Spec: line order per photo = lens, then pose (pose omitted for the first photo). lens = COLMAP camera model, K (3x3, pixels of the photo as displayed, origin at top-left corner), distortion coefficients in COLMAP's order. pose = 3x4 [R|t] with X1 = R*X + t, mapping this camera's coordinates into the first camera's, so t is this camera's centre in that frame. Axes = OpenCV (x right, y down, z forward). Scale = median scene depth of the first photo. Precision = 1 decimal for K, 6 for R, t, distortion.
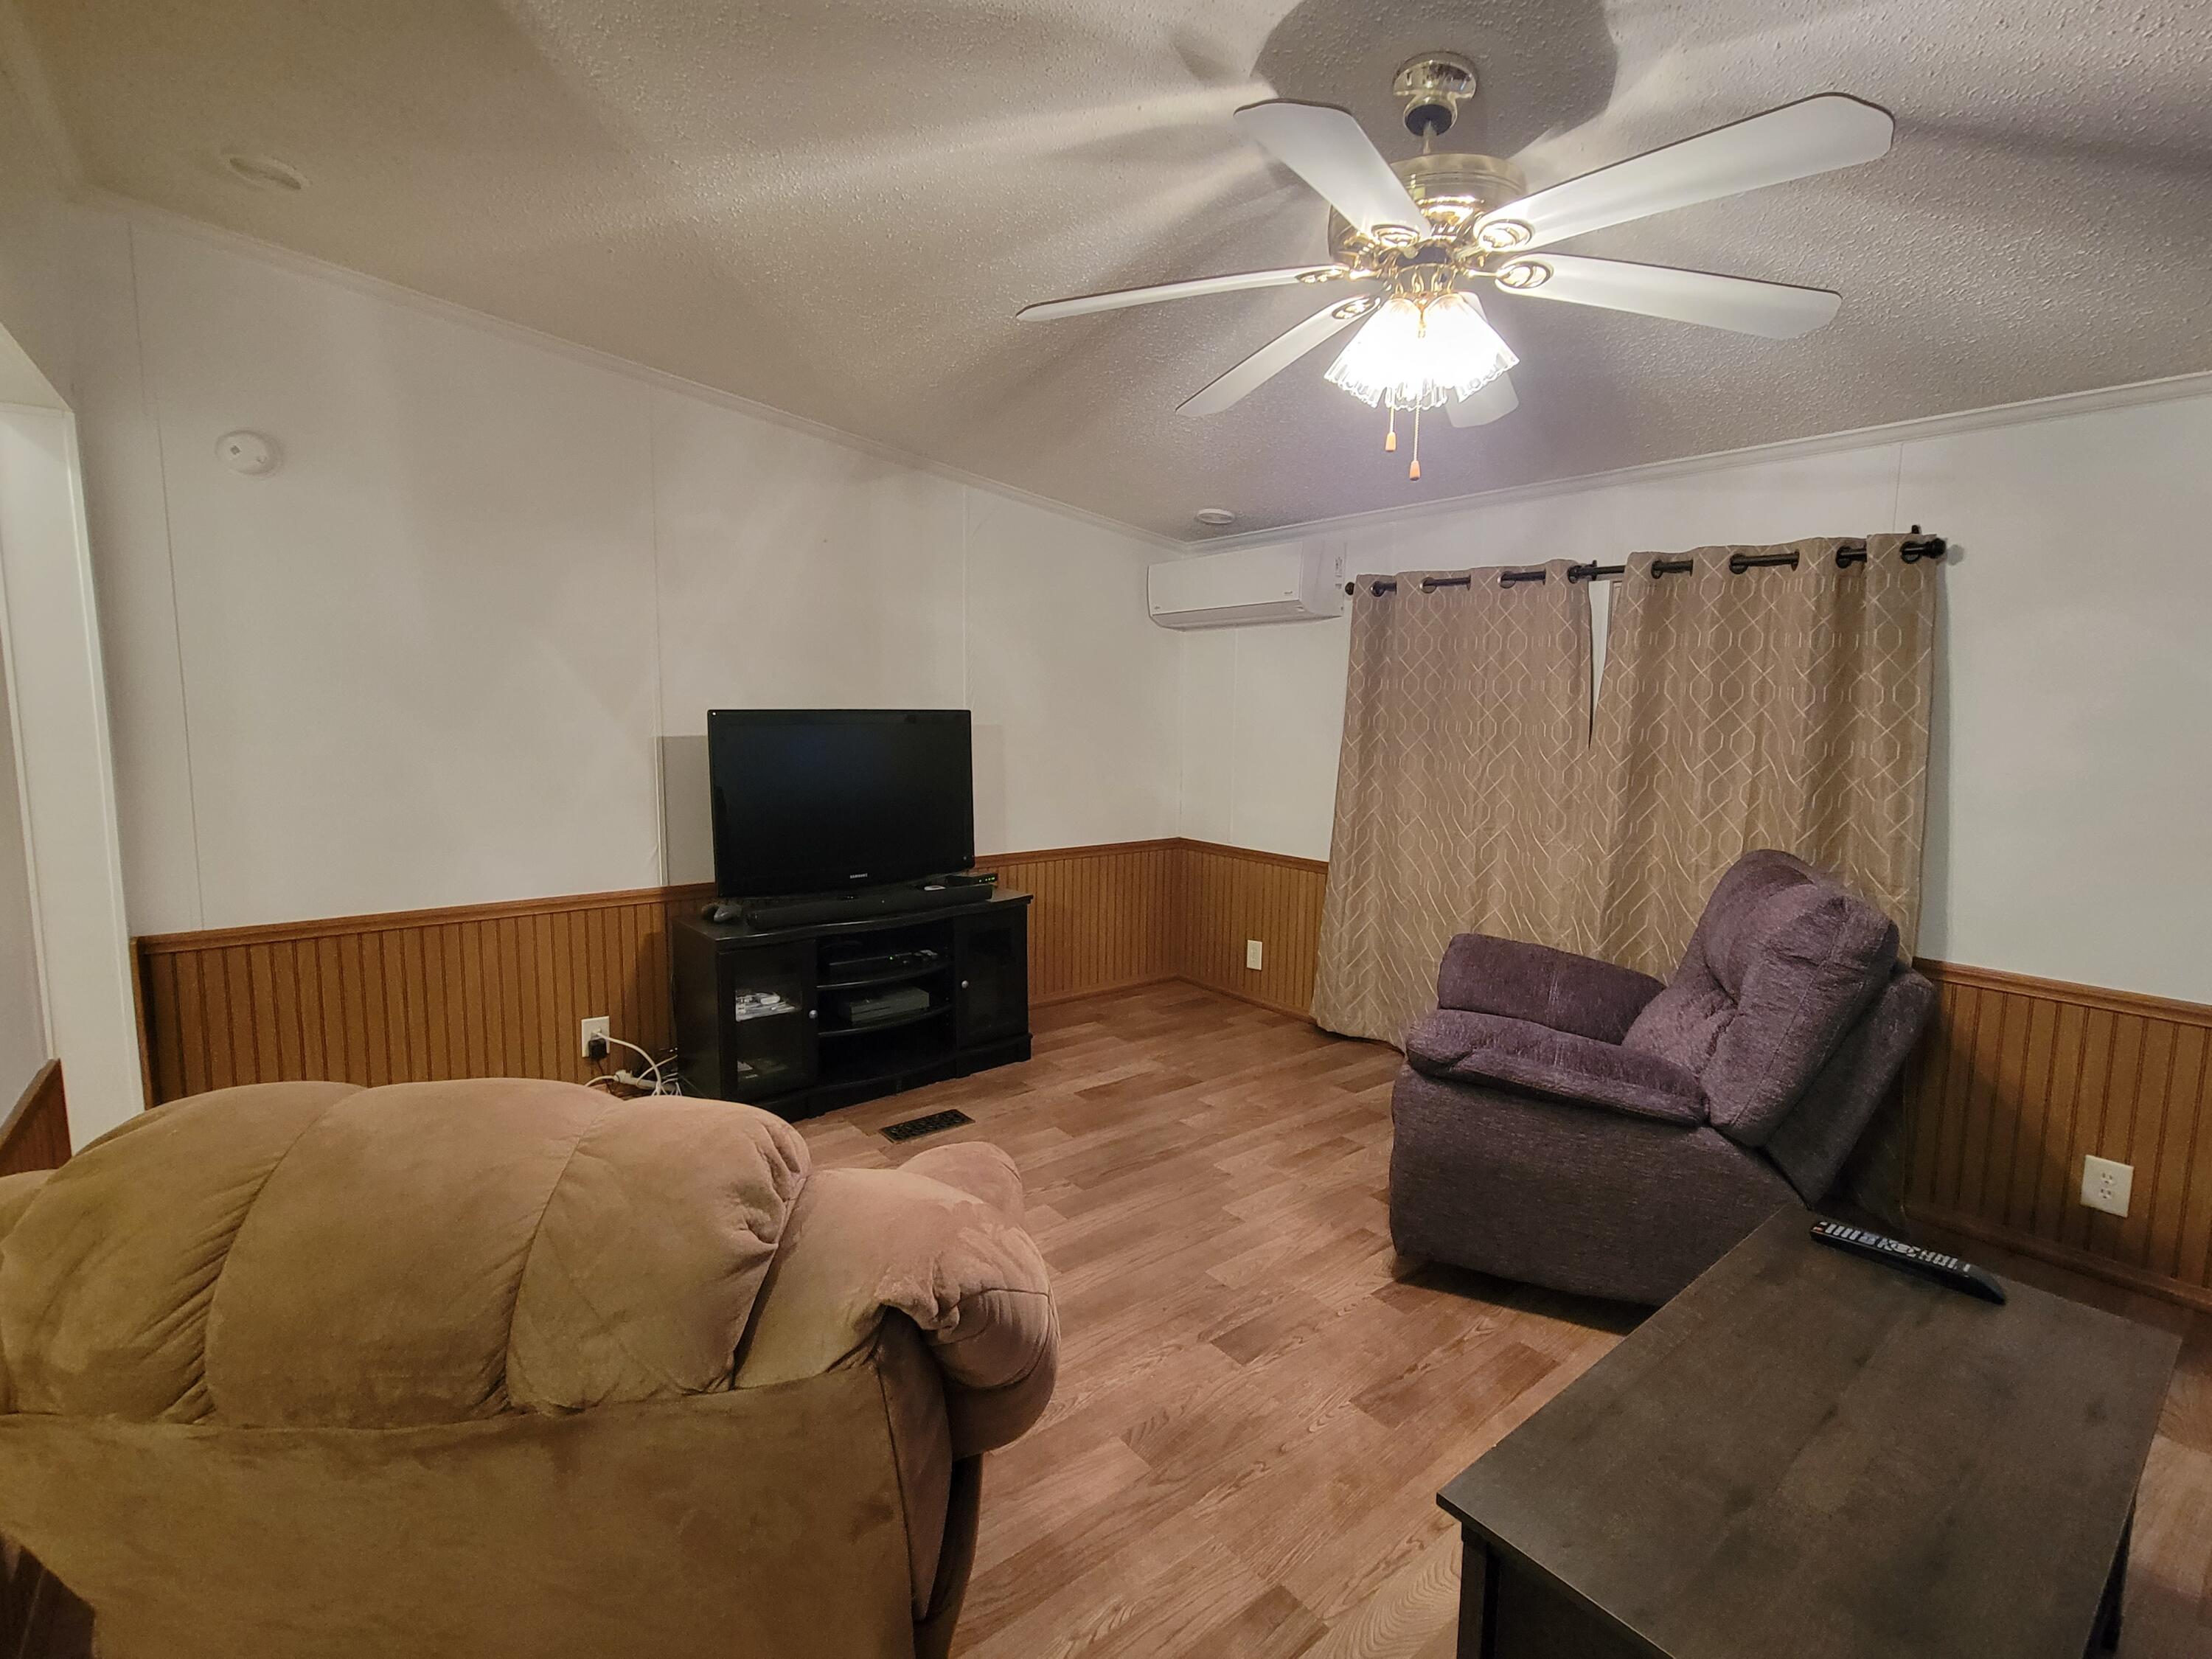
lens RADIAL K [[1015.5, 0, 1096.7], [0, 1015.5, 824.4], [0, 0, 1]] dist [-0.000375, 0.000044]
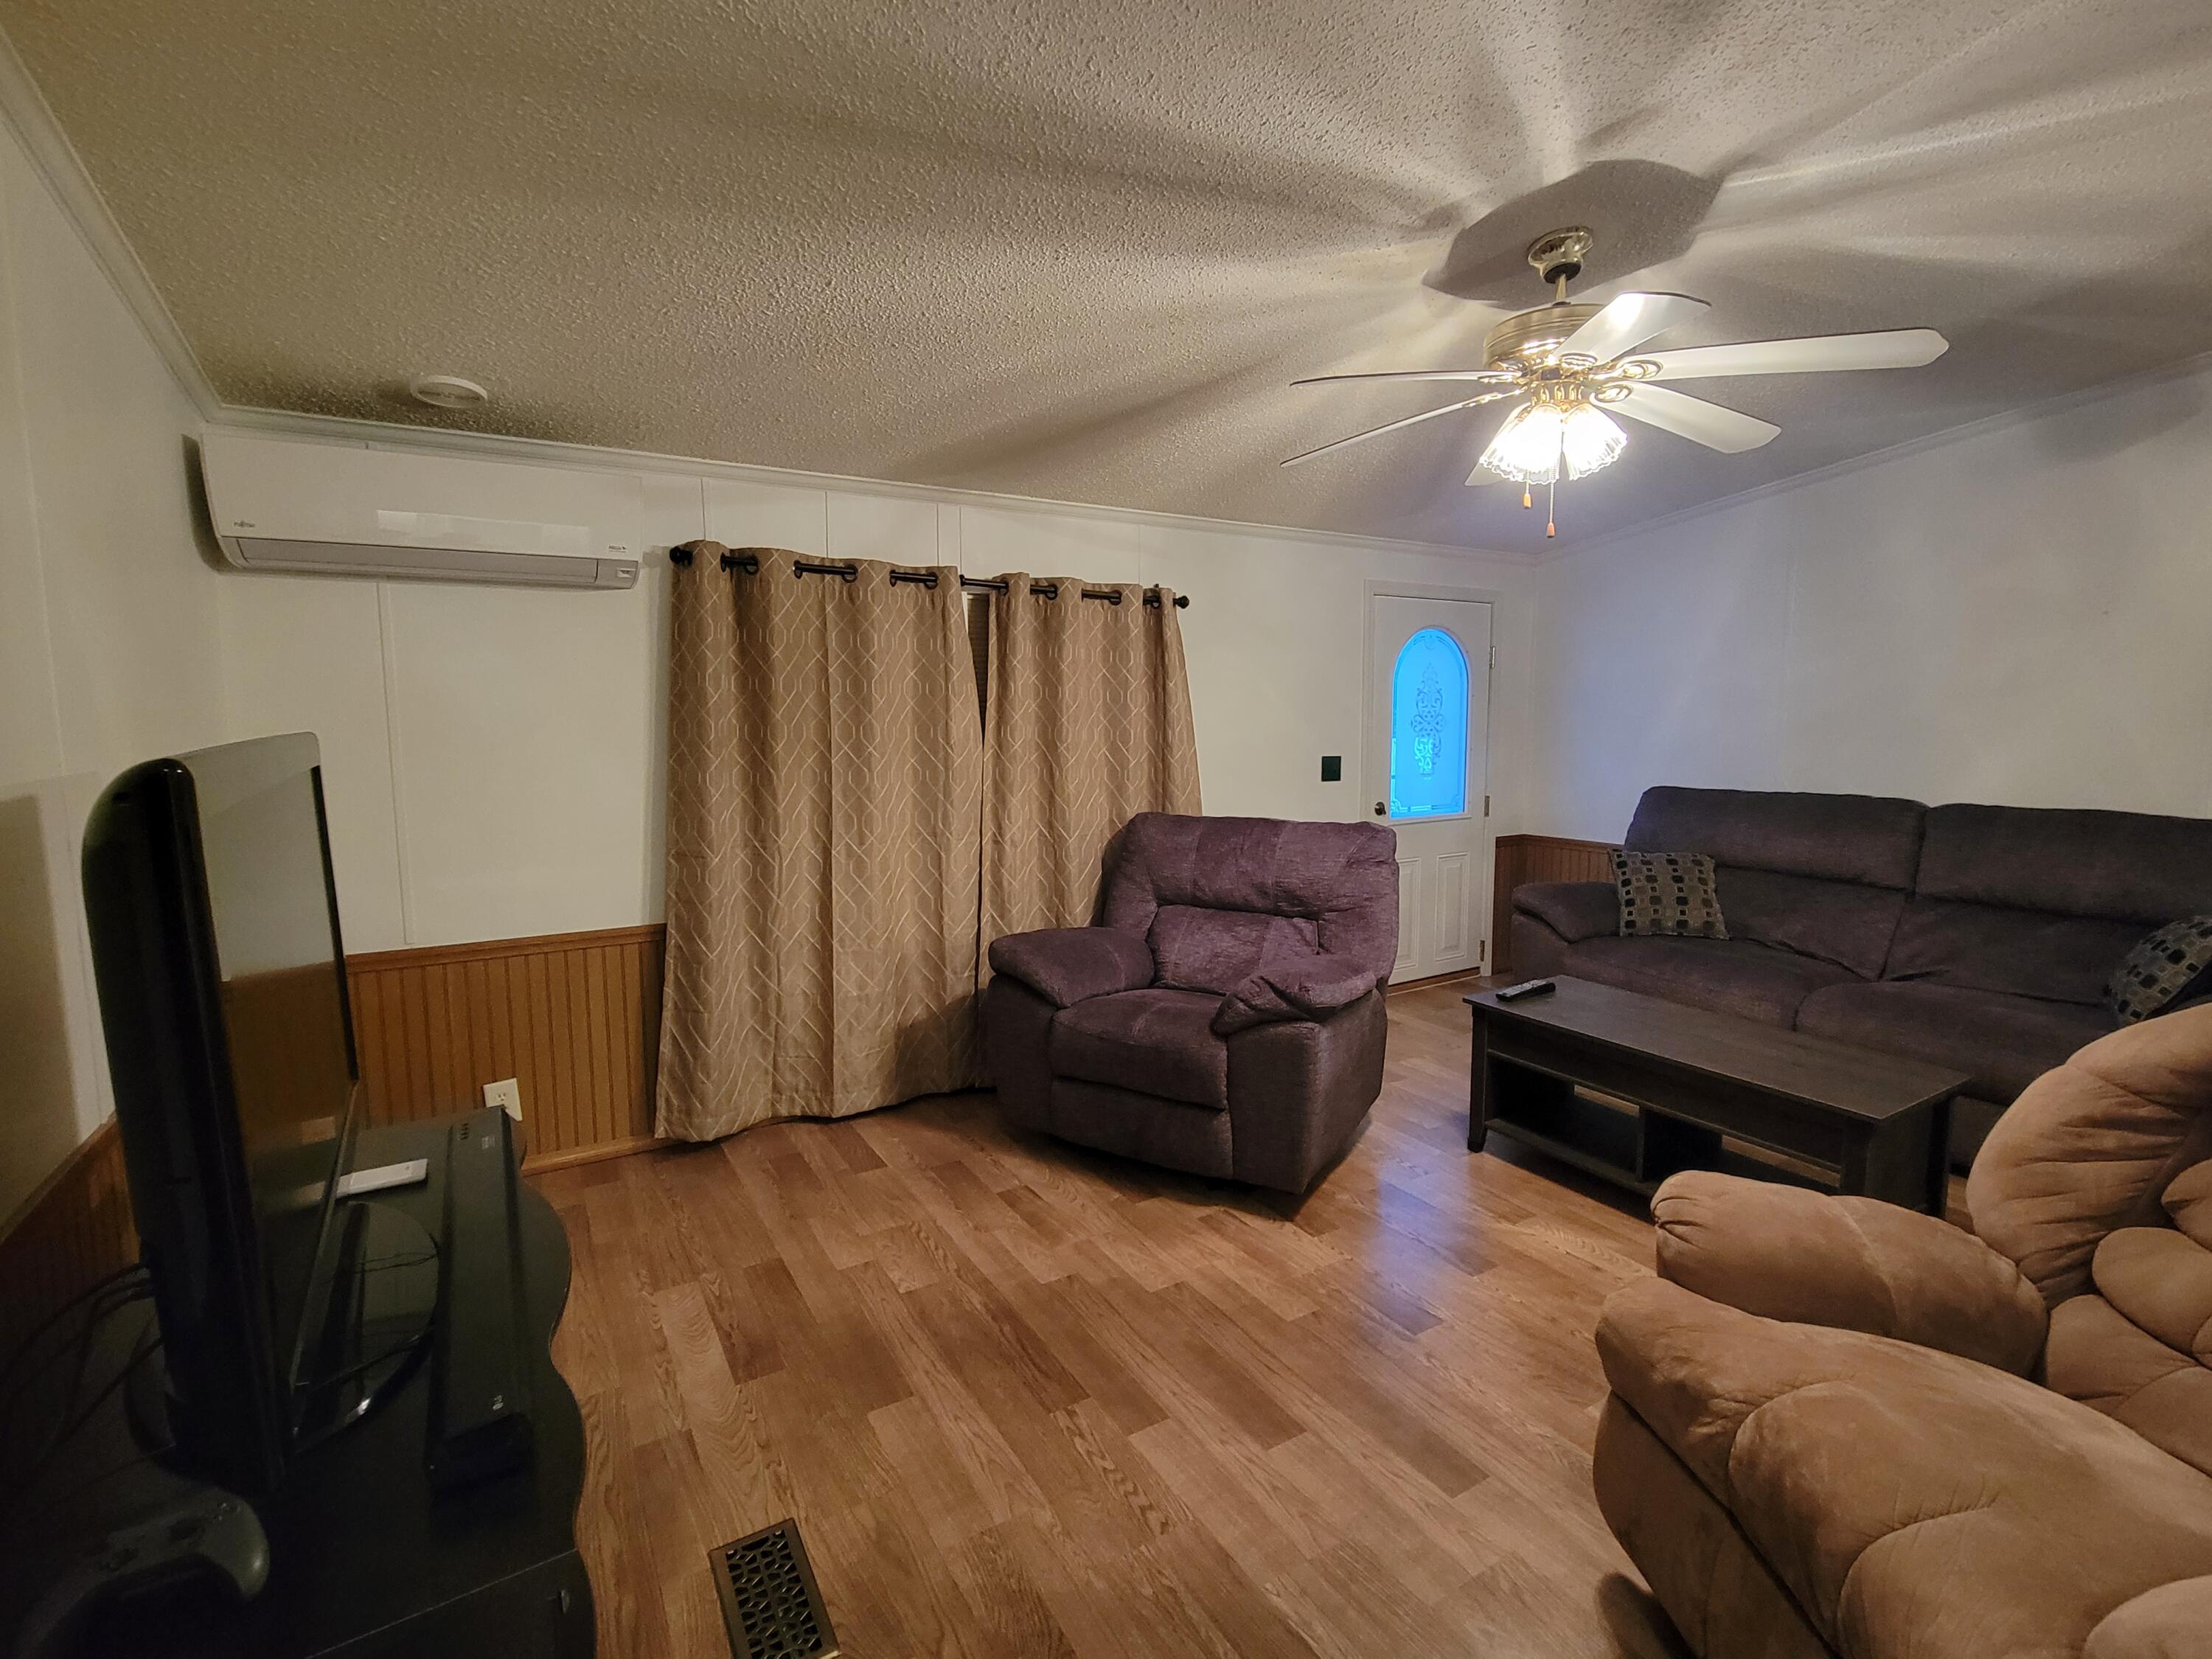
lens RADIAL K [[1015.5, 0, 1097.6], [0, 1015.5, 819.1], [0, 0, 1]] dist [-0.000375, 0.000044]
pose [[0.120829, -0.116689, 0.985791, -0.612830], [0.124375, 0.987021, 0.101590, -0.099575], [-0.984851, 0.110333, 0.133774, 0.793630]]
